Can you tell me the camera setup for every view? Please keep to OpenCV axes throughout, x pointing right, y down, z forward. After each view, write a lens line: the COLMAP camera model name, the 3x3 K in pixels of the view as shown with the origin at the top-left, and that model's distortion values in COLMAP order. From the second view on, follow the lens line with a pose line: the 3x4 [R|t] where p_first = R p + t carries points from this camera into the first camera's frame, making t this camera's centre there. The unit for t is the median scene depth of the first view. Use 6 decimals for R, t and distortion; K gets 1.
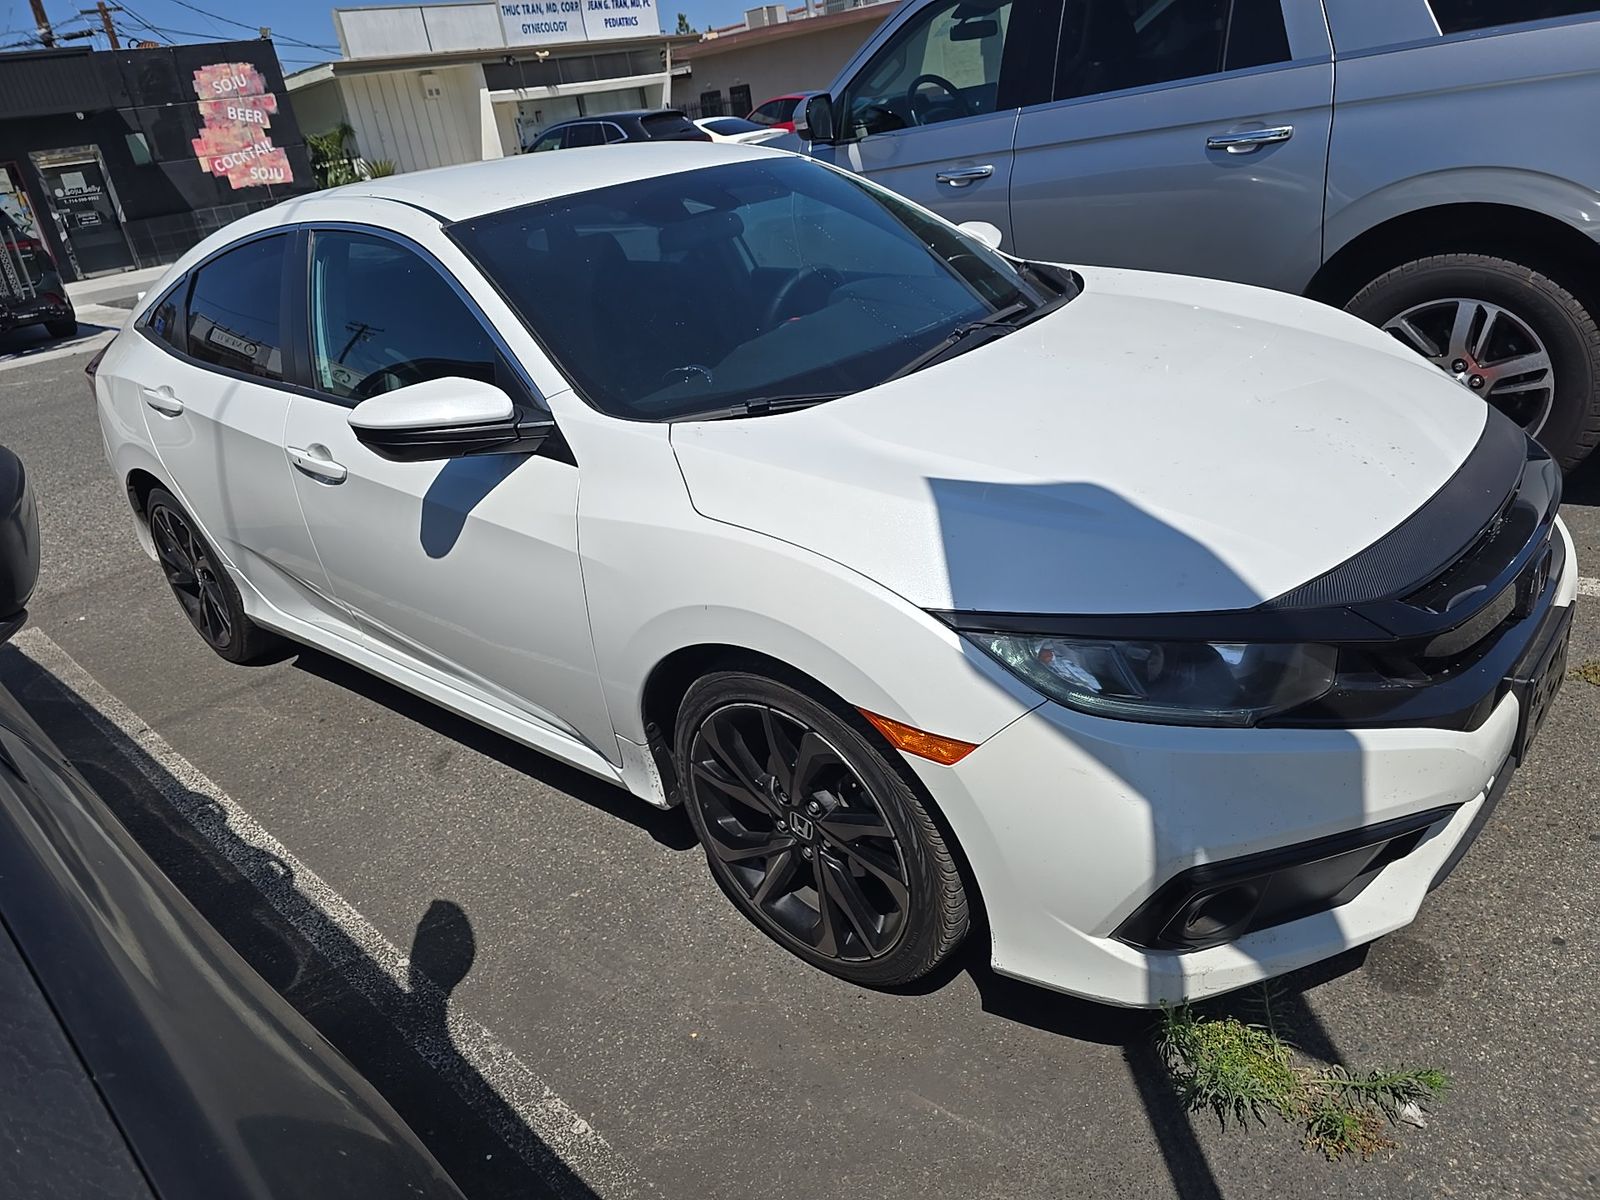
lens RADIAL K [[1109.1, 0, 800.0], [0, 1109.1, 600.0], [0, 0, 1]] dist [0.039615, -0.036119]
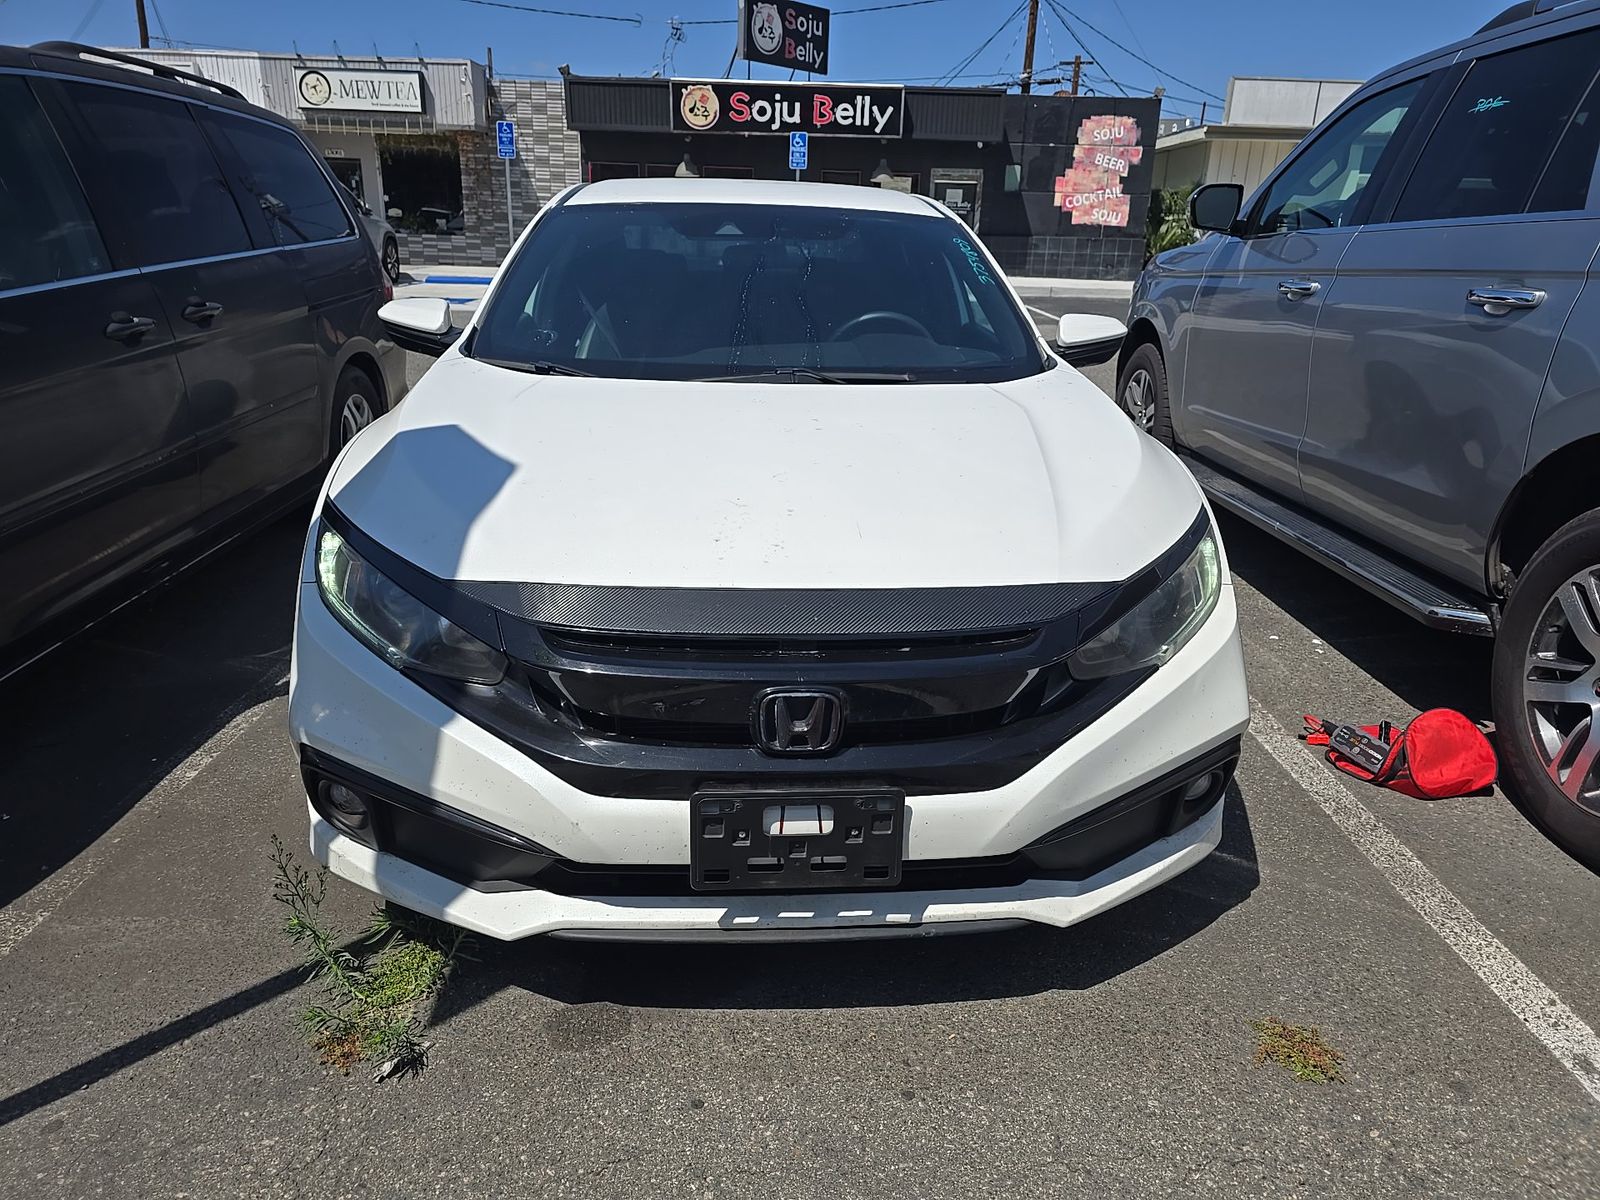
lens RADIAL K [[1109.1, 0, 800.0], [0, 1109.1, 600.0], [0, 0, 1]] dist [0.039615, -0.036119]
pose [[0.702510, 0.368983, -0.608549, 0.121758], [-0.398414, 0.912446, 0.093317, -0.020110], [0.589700, 0.176899, 0.788010, 0.027989]]
